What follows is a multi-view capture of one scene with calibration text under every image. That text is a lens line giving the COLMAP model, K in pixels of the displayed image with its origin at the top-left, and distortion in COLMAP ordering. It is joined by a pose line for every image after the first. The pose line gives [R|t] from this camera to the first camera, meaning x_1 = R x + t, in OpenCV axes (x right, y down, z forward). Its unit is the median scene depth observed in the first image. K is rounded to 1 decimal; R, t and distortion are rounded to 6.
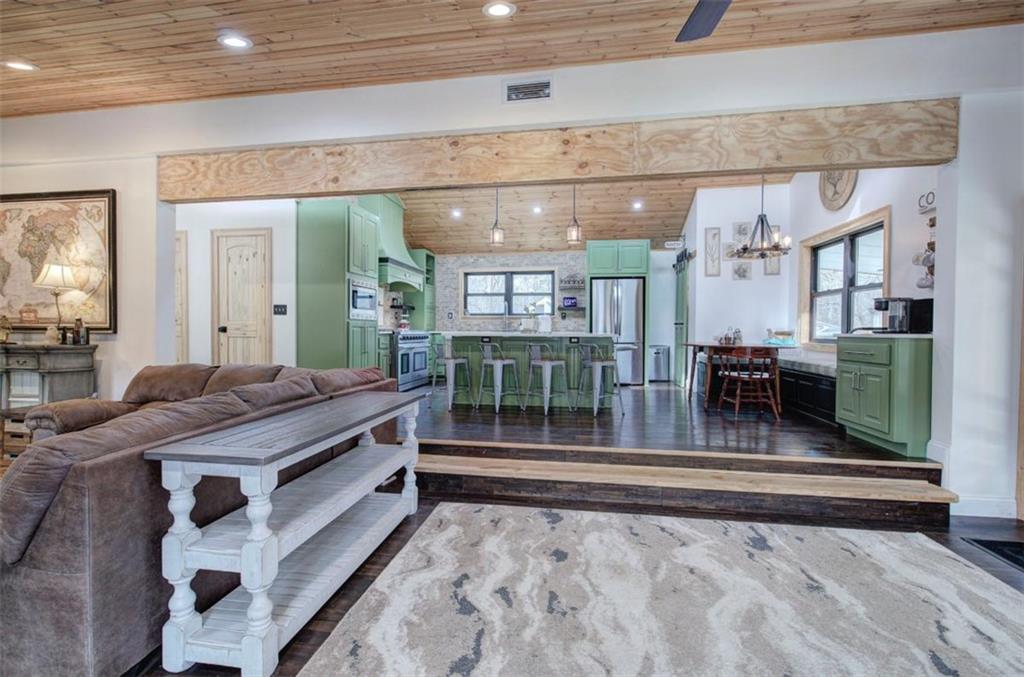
lens RADIAL K [[433.5, 0, 514.9], [0, 433.5, 334.7], [0, 0, 1]] dist [-0.006301, 0.000753]
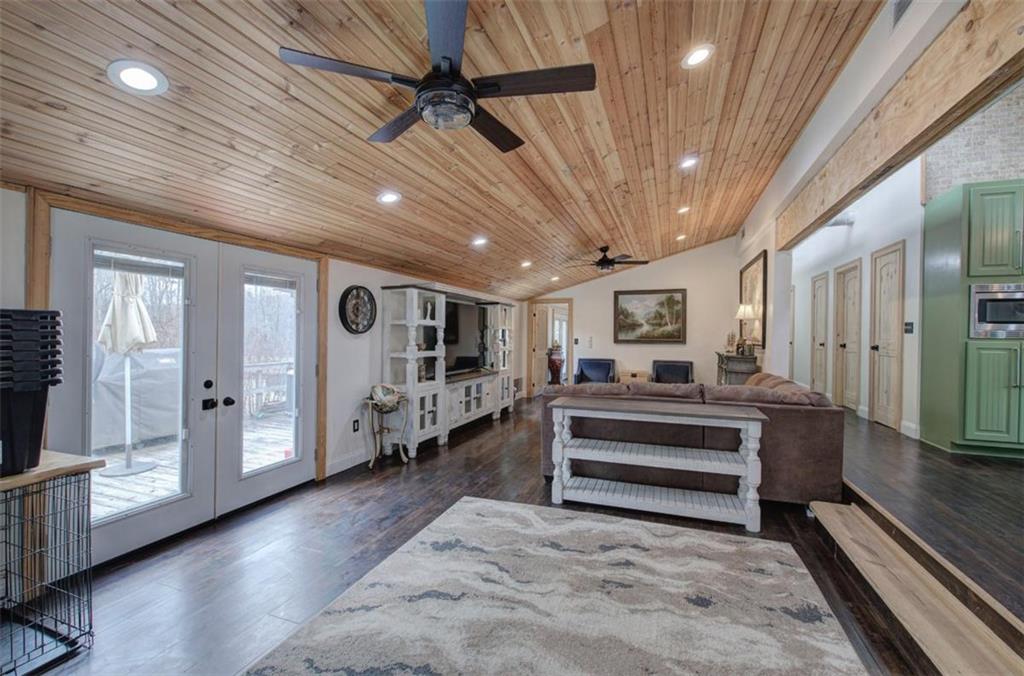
lens RADIAL K [[433.5, 0, 517.3], [0, 433.5, 335.7], [0, 0, 1]] dist [-0.006301, 0.000753]
pose [[-0.187832, -0.000771, -0.982201, 0.368444], [-0.020605, 0.999783, 0.003156, -0.019492], [0.981985, 0.020832, -0.187807, 0.262178]]
